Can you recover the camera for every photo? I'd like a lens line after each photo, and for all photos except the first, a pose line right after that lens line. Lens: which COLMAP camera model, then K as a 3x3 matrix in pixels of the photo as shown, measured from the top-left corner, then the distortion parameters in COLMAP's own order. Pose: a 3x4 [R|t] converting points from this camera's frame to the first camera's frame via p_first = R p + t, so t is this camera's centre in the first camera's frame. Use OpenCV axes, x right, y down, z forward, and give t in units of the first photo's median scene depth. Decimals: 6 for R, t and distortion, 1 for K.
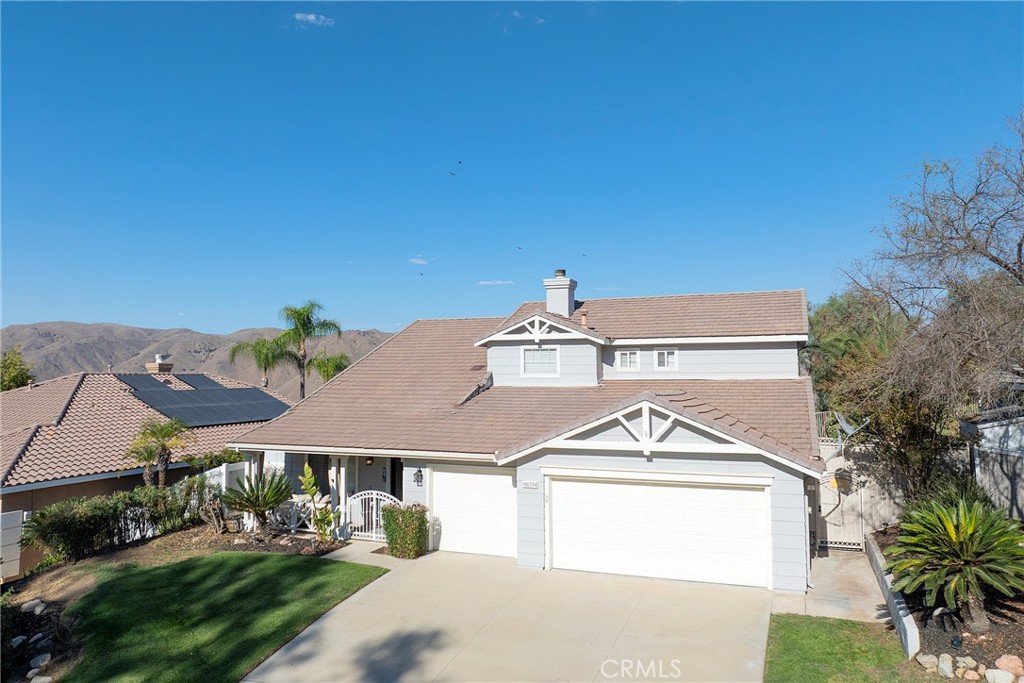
lens RADIAL K [[719.1, 0, 508.3], [0, 719.1, 314.9], [0, 0, 1]] dist [-0.039973, 0.001230]
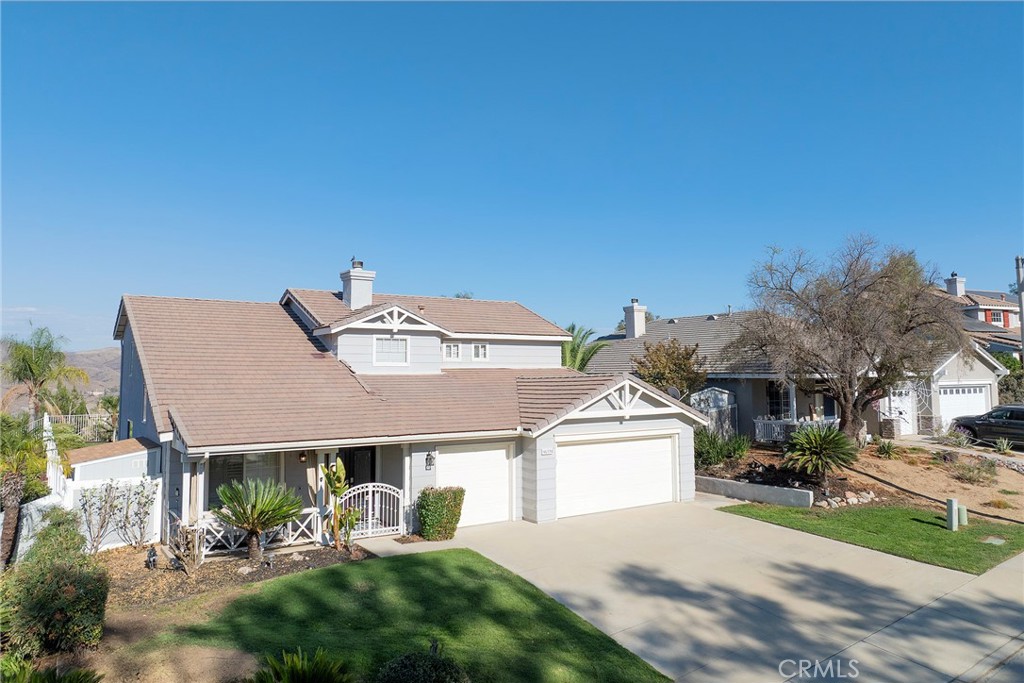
lens RADIAL K [[719.1, 0, 508.3], [0, 719.1, 314.9], [0, 0, 1]] dist [-0.039973, 0.001230]
pose [[0.572770, 0.068716, 0.816831, -0.835435], [-0.061806, 0.997264, -0.040556, 0.053210], [-0.817382, -0.027256, 0.575450, 0.317585]]
